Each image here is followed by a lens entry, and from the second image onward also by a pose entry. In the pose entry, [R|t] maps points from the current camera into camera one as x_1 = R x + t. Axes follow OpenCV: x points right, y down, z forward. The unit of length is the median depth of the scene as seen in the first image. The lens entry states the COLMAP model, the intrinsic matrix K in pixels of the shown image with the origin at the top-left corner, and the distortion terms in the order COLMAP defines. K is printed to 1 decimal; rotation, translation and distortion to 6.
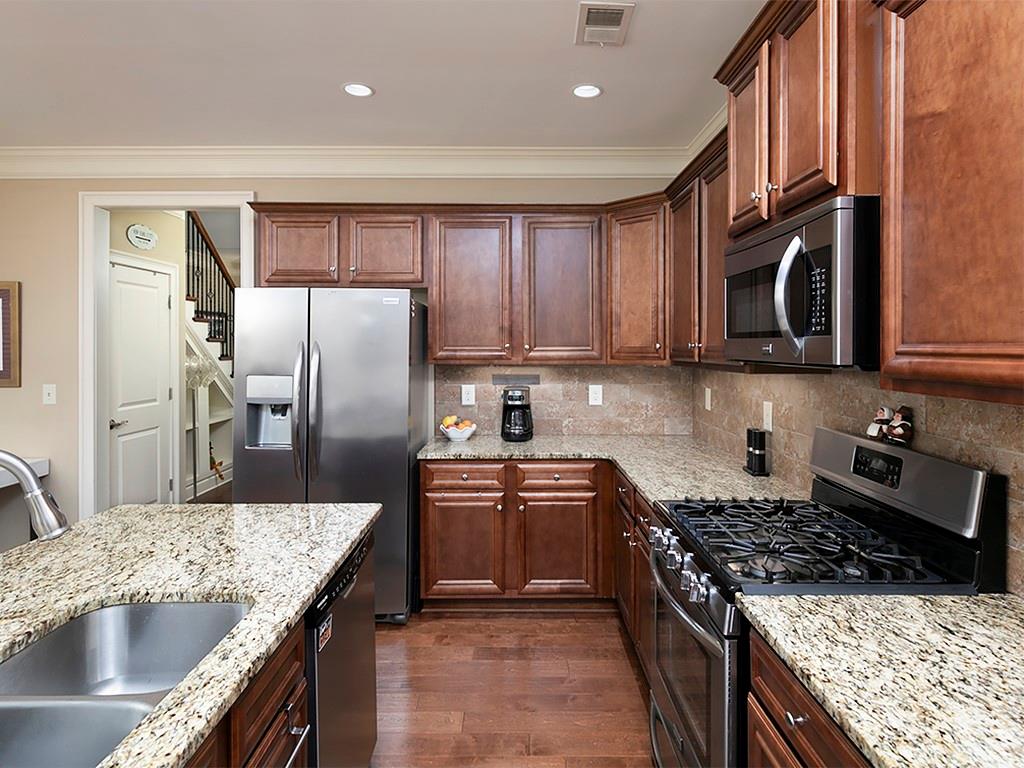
lens RADIAL K [[581.9, 0, 515.3], [0, 581.9, 349.6], [0, 0, 1]] dist [0.007811, -0.000015]
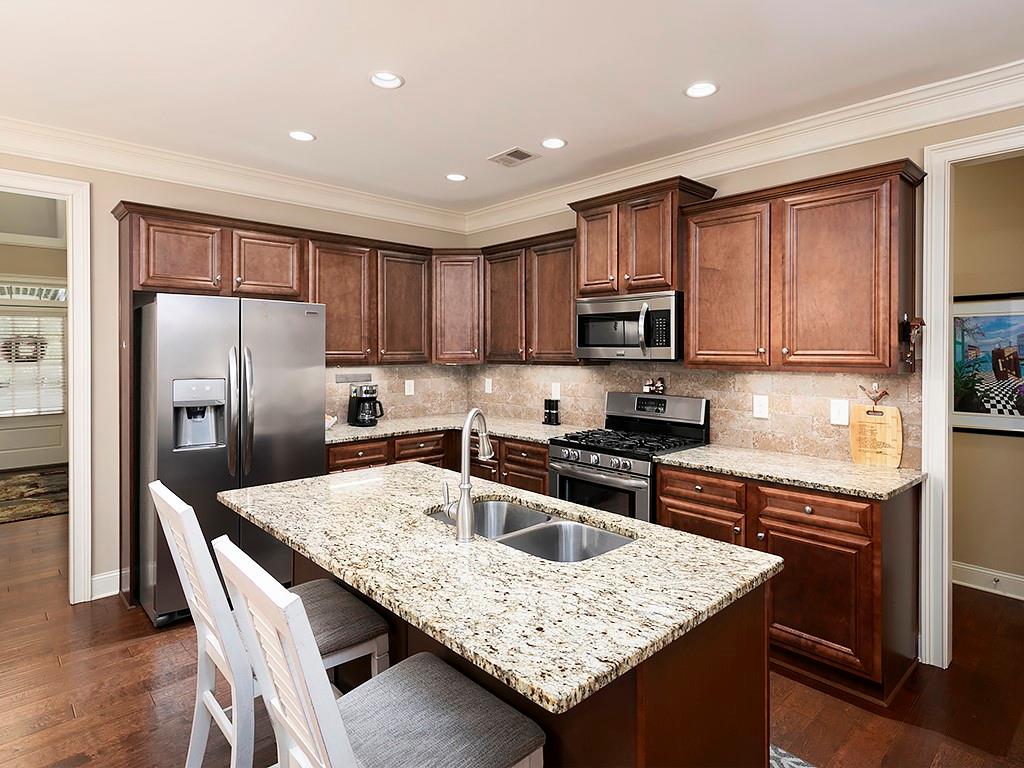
lens RADIAL K [[553.6, 0, 511.8], [0, 553.6, 351.7], [0, 0, 1]] dist [-0.000820, -0.000416]
pose [[0.735176, -0.001647, 0.677874, -0.674270], [0.003296, 0.999994, -0.001145, -0.002244], [-0.677868, 0.003076, 0.735177, -0.110183]]
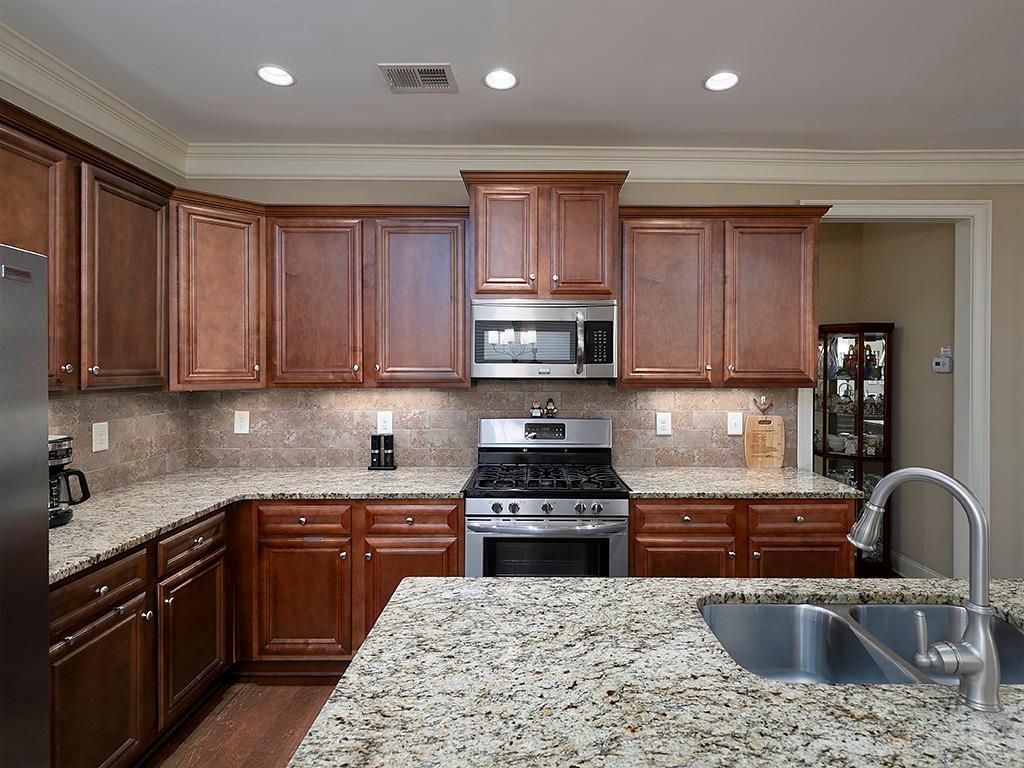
lens RADIAL K [[539.9, 0, 533.9], [0, 539.9, 371.2], [0, 0, 1]] dist [0.004970, 0.000162]
pose [[0.007756, -0.006495, 0.999949, -0.641205], [0.003879, 0.999972, 0.006465, -0.005040], [-0.999962, 0.003828, 0.007781, 0.569942]]
